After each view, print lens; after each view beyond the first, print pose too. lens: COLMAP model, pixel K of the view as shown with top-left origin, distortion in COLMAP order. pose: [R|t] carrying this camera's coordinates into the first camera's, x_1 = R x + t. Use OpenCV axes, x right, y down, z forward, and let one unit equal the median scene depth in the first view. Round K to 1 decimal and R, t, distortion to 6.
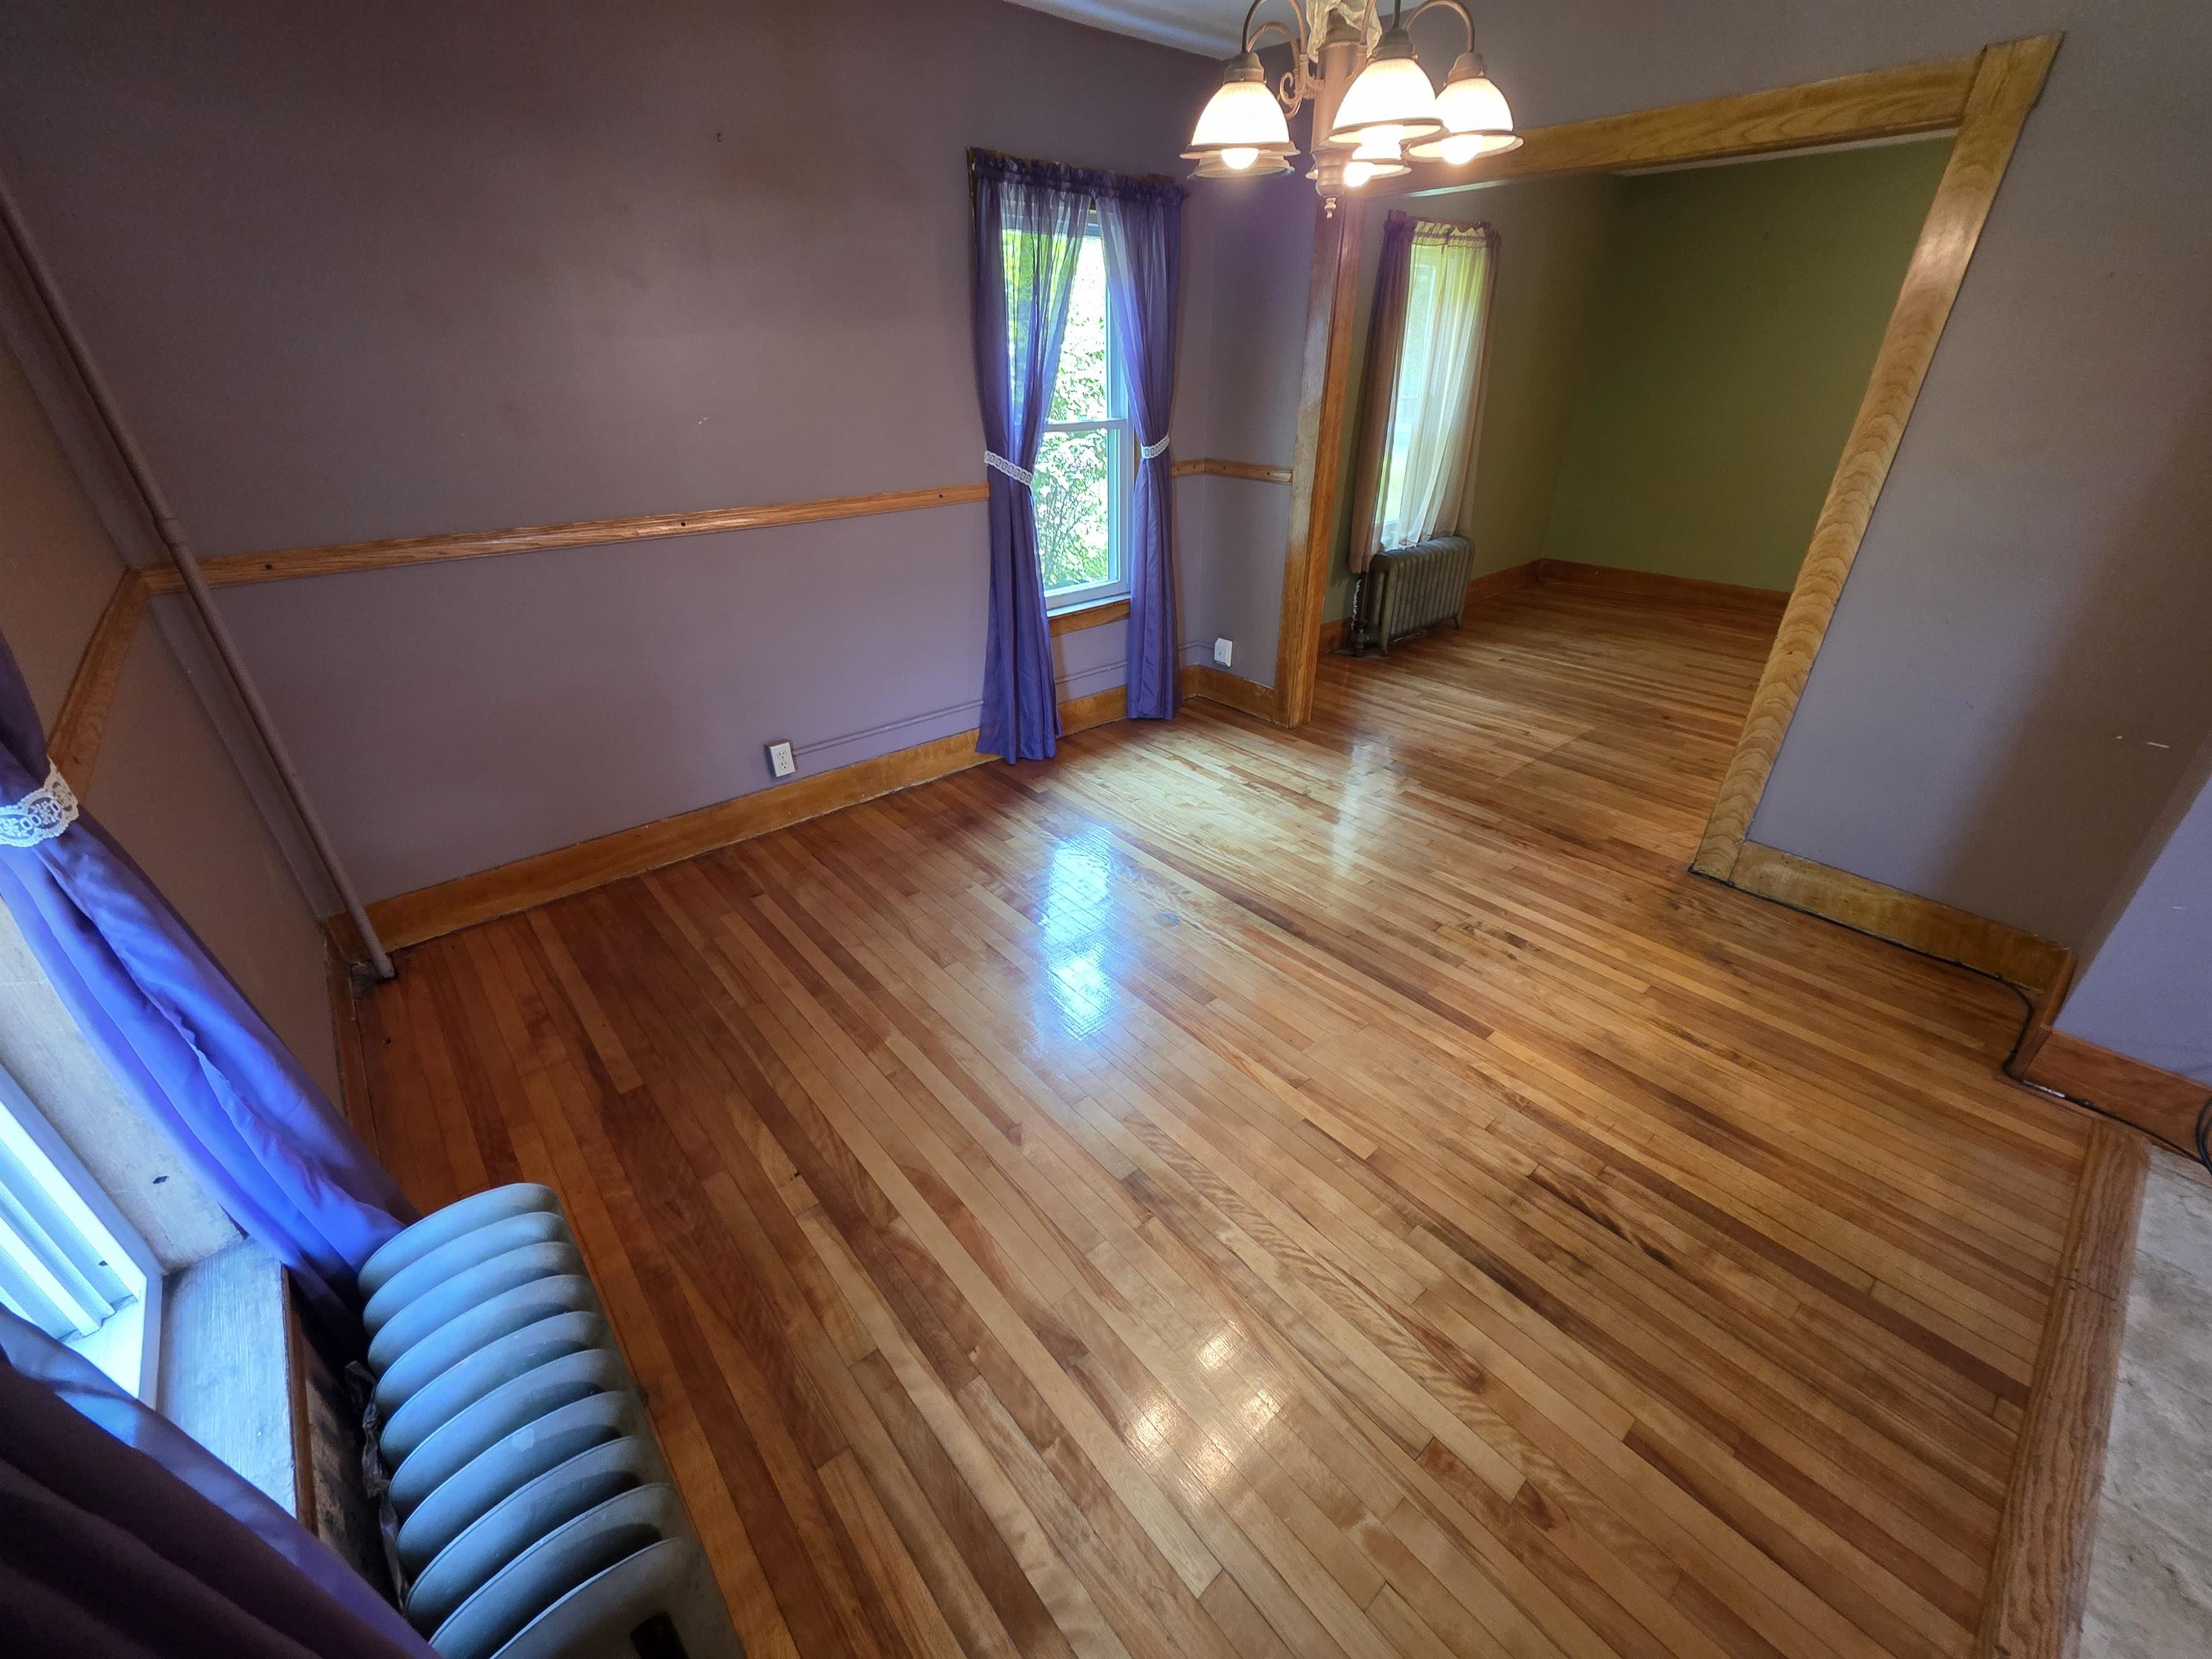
lens RADIAL K [[881.3, 0, 1121.1], [0, 881.3, 831.6], [0, 0, 1]] dist [0.005908, -0.000682]
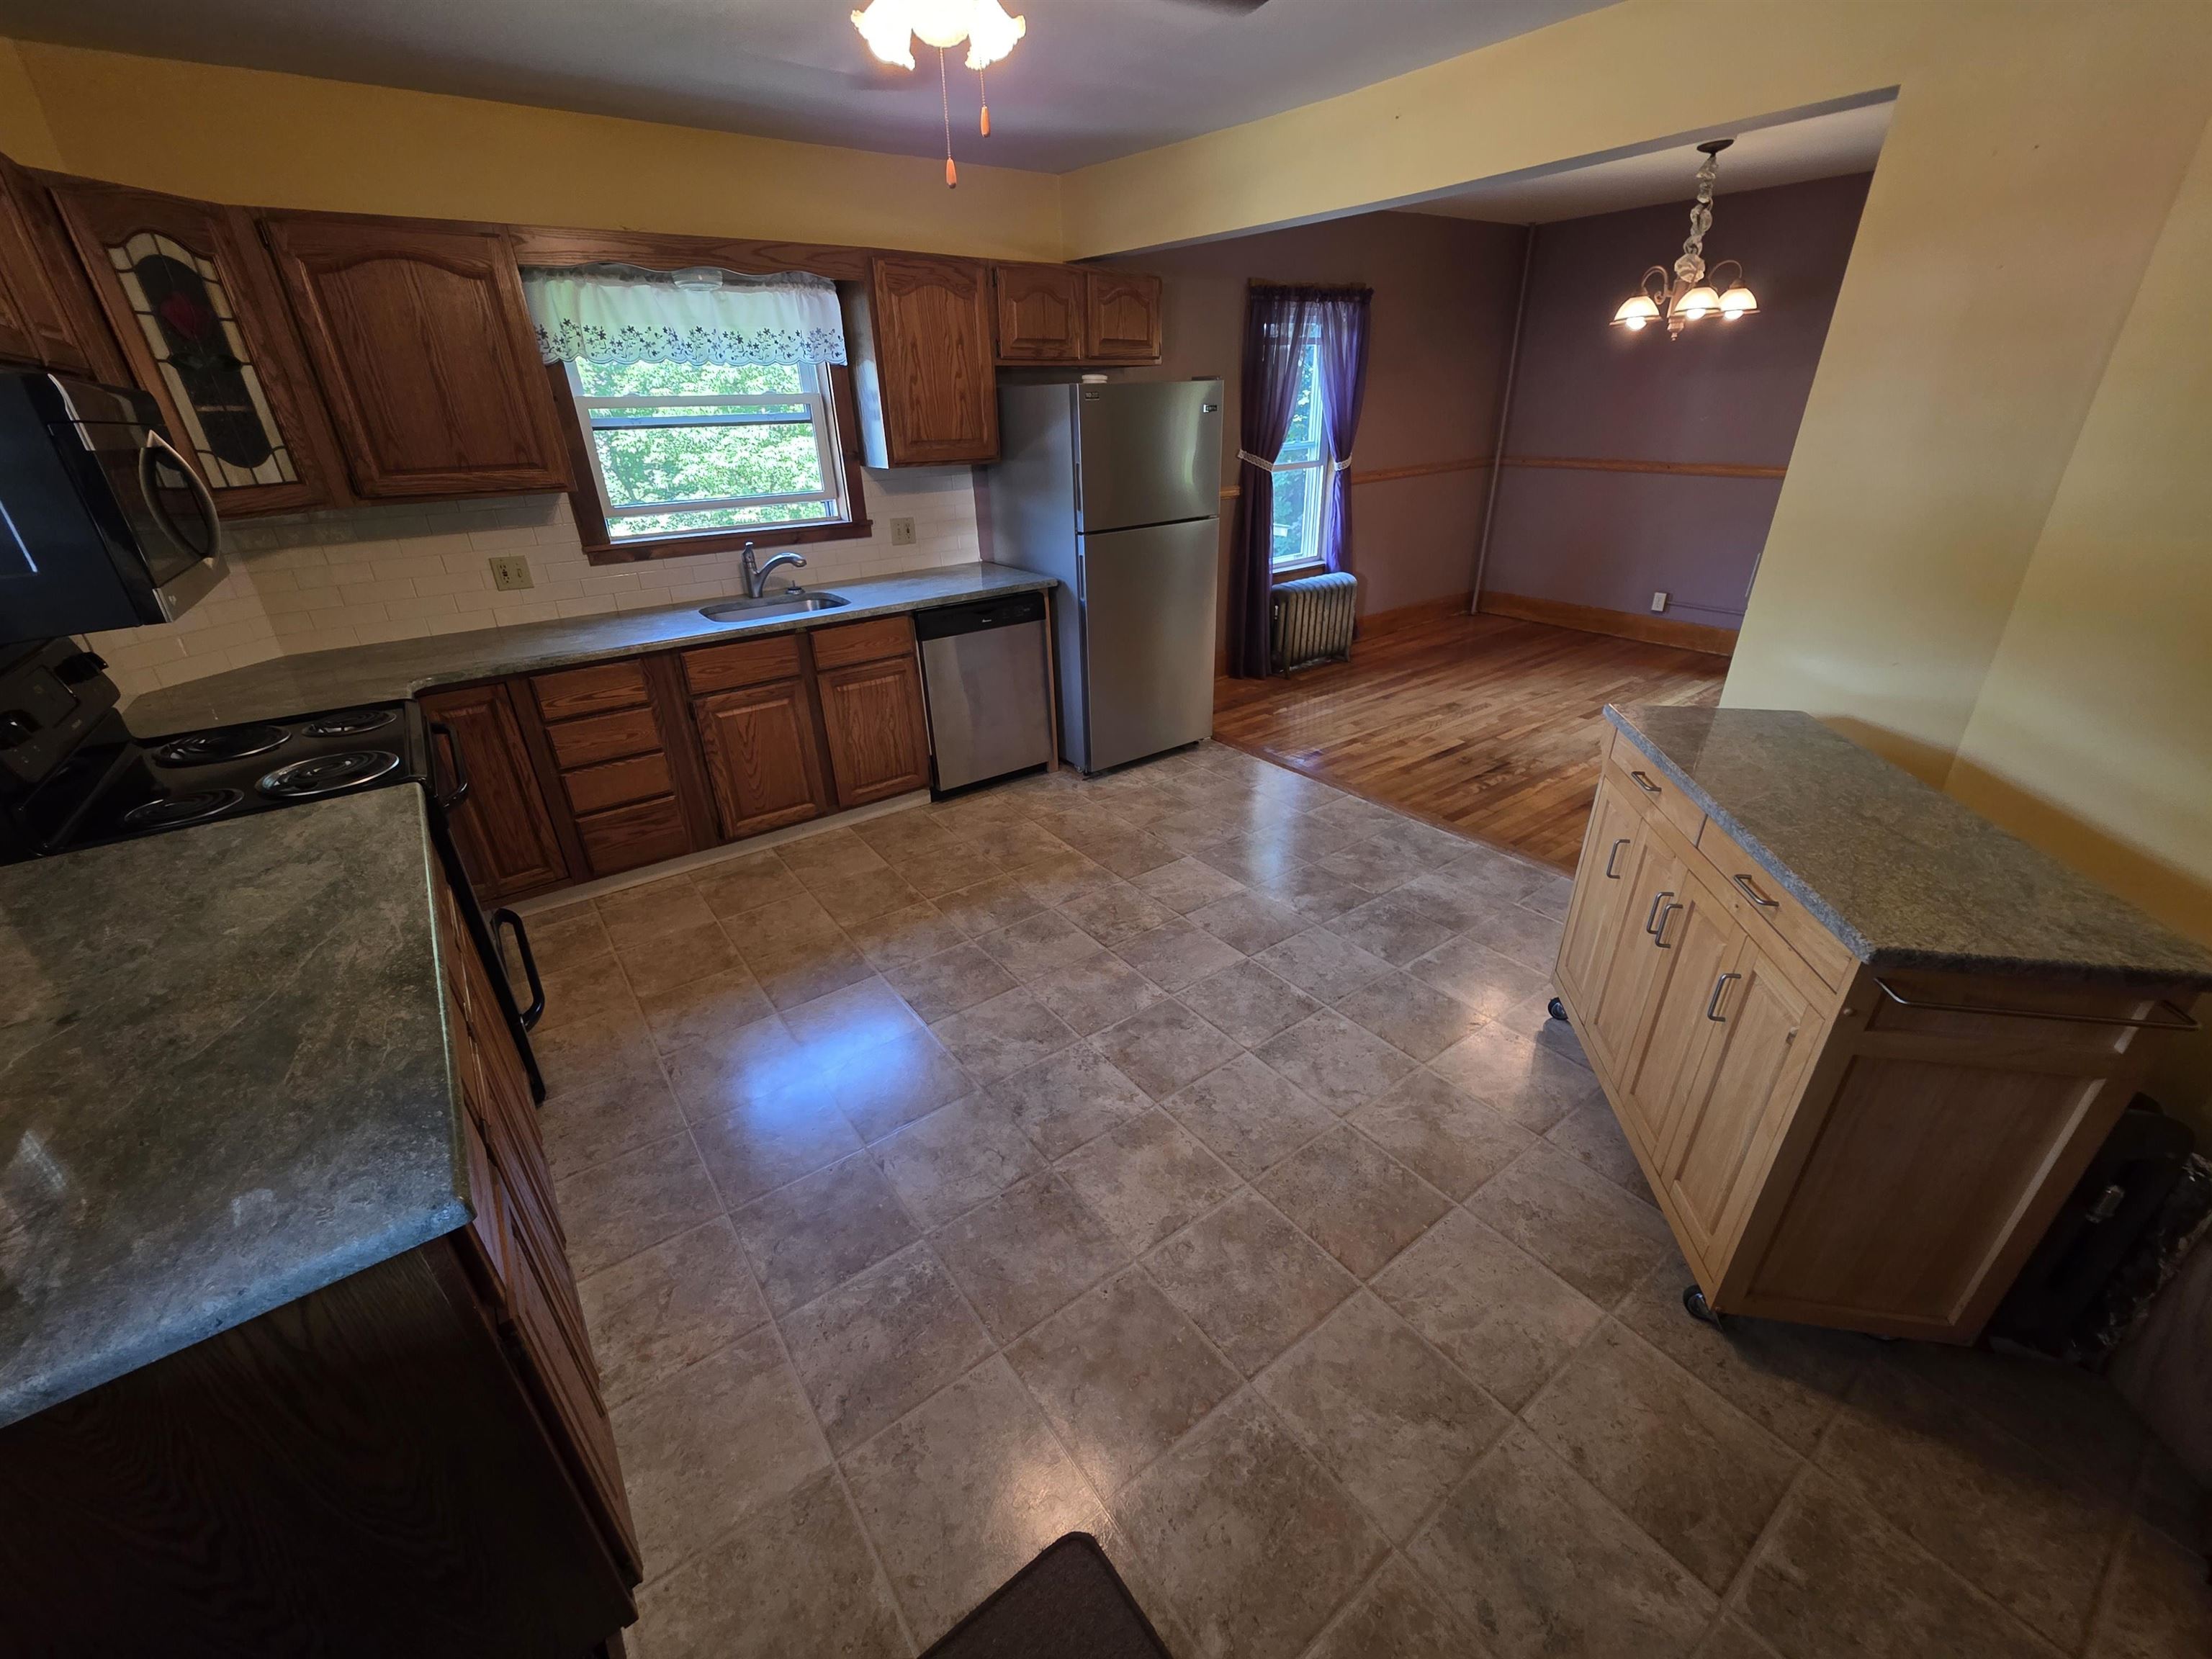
lens RADIAL K [[881.3, 0, 1090.0], [0, 881.3, 834.2], [0, 0, 1]] dist [0.005908, -0.000682]
pose [[-0.093515, 0.450090, -0.888073, 1.737588], [-0.446865, 0.778115, 0.441416, 0.014750], [0.889700, 0.438128, 0.128364, -0.094805]]
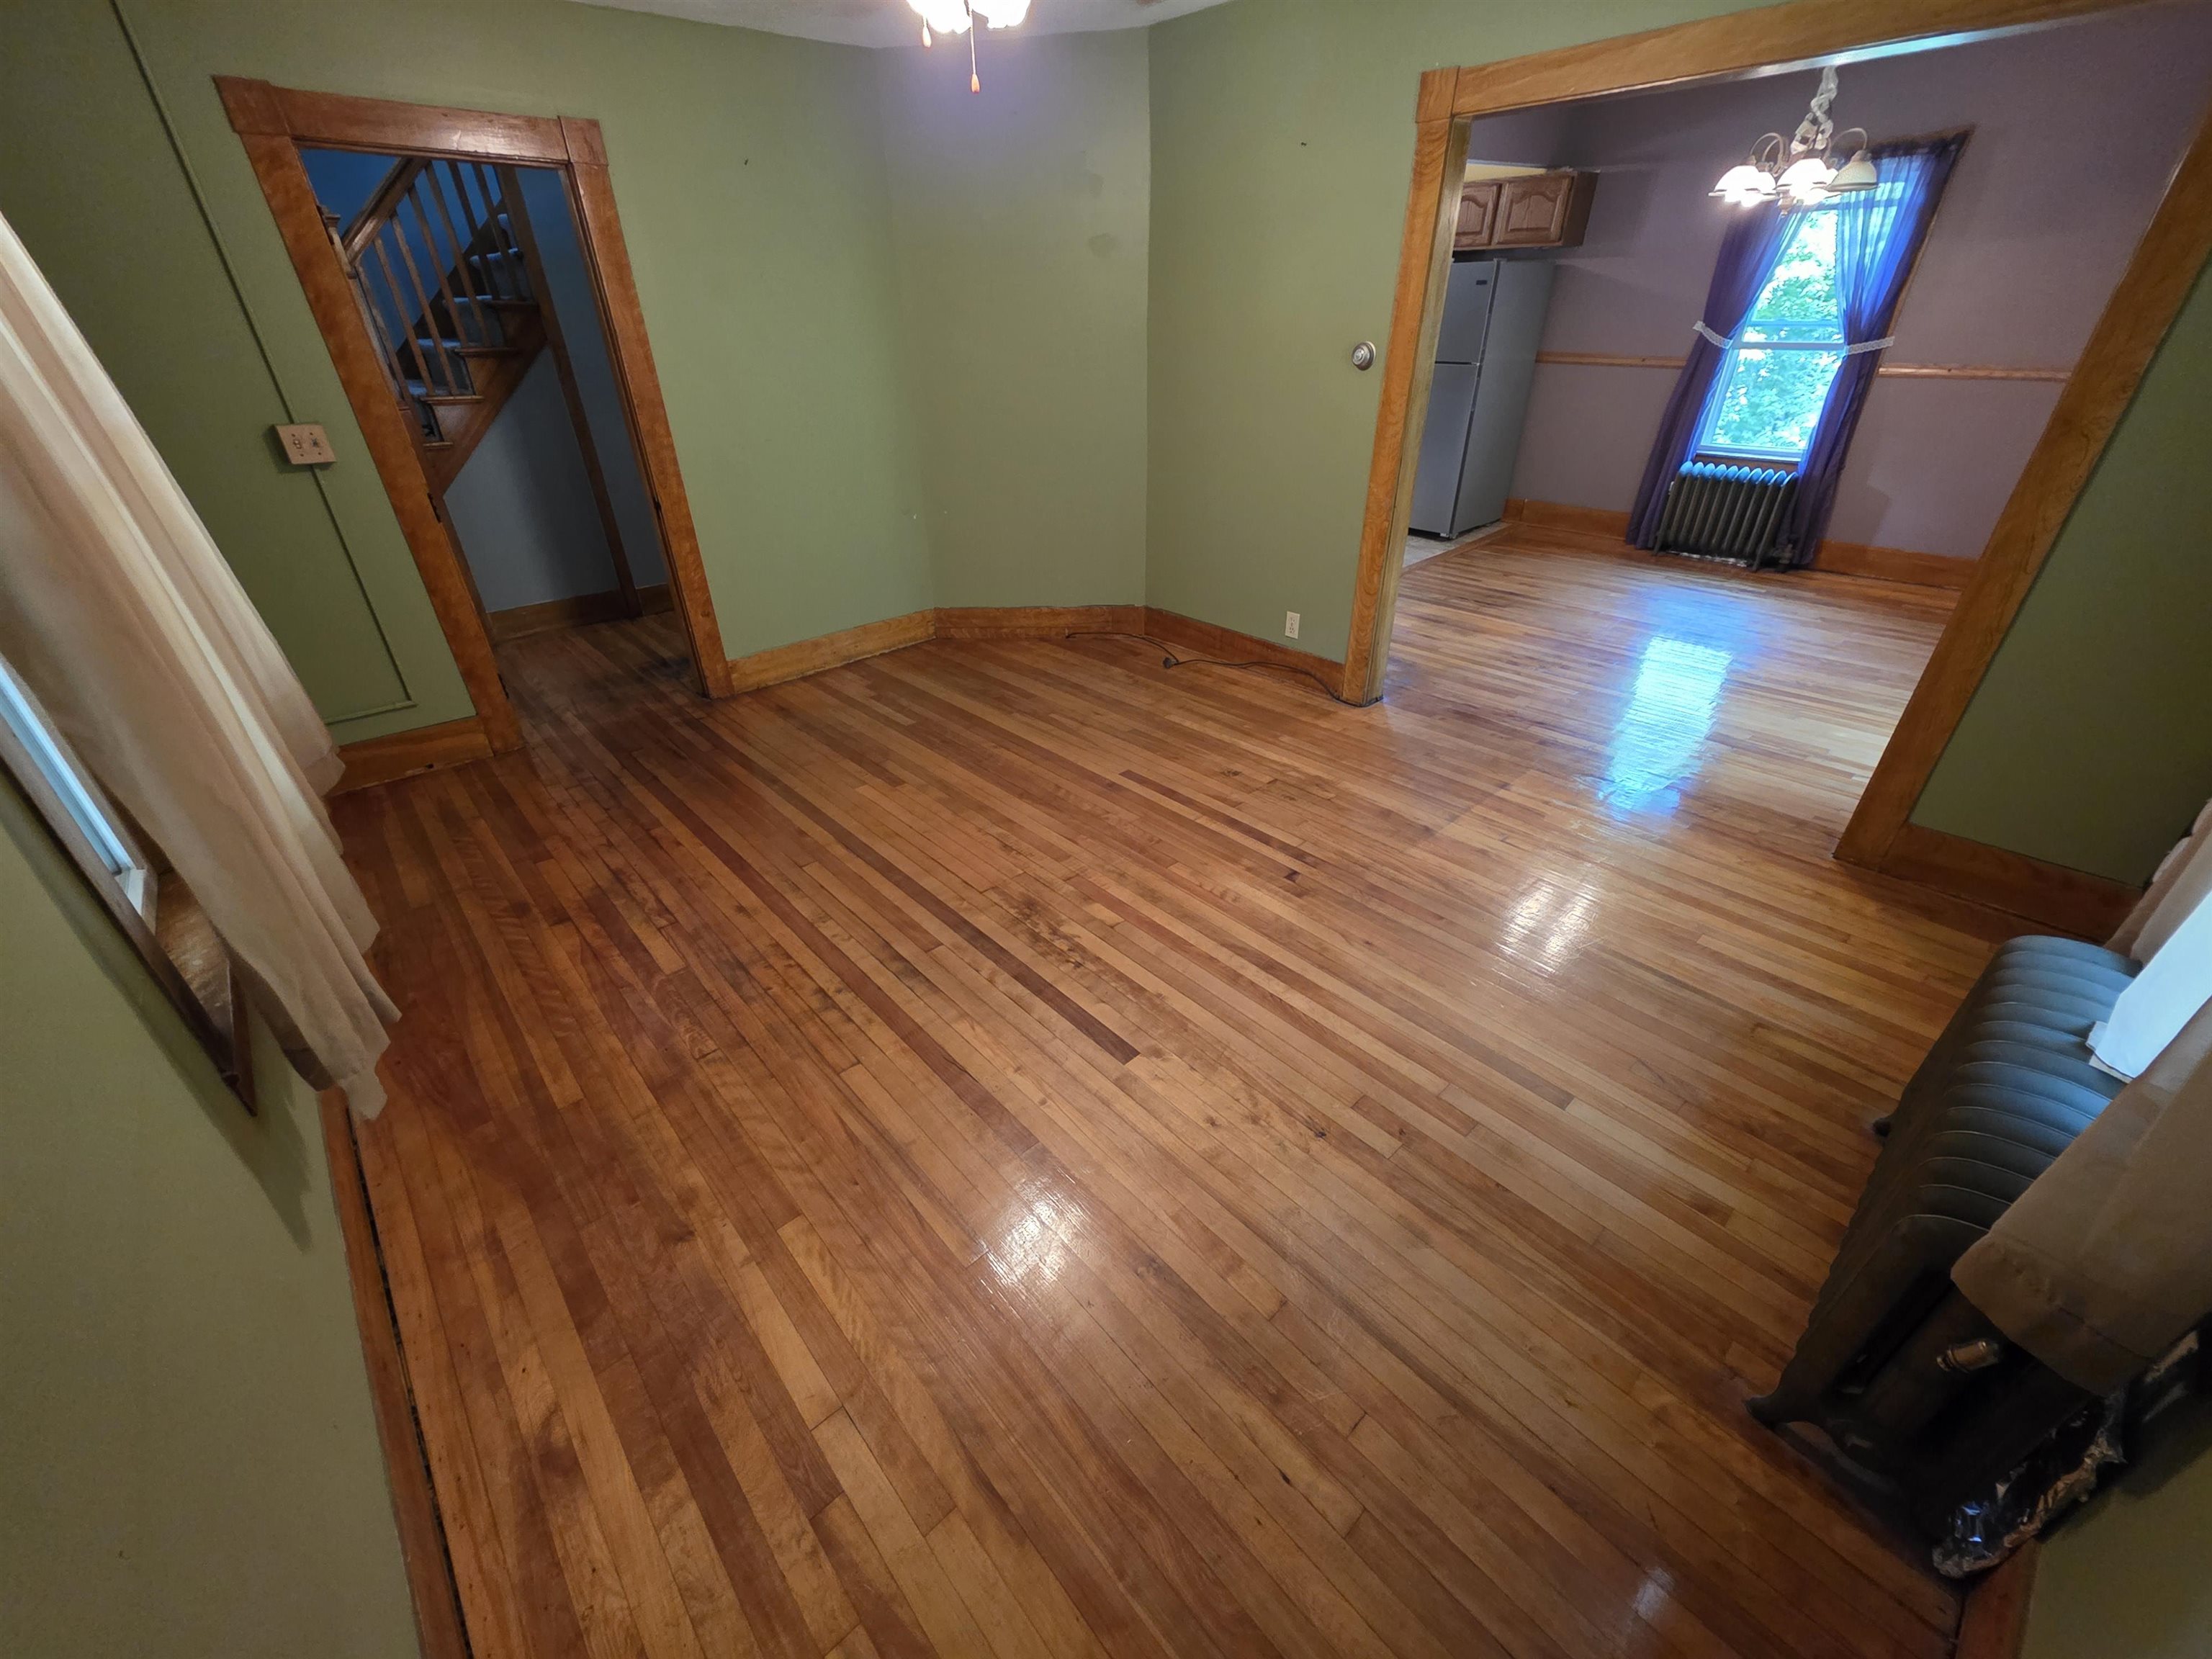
lens RADIAL K [[881.3, 0, 1109.2], [0, 881.3, 835.6], [0, 0, 1]] dist [0.005908, -0.000682]
pose [[-0.999500, 0.031510, 0.002525, 1.105994], [0.017873, 0.497437, 0.867316, -1.051958], [0.026073, 0.866927, -0.497752, 1.913831]]
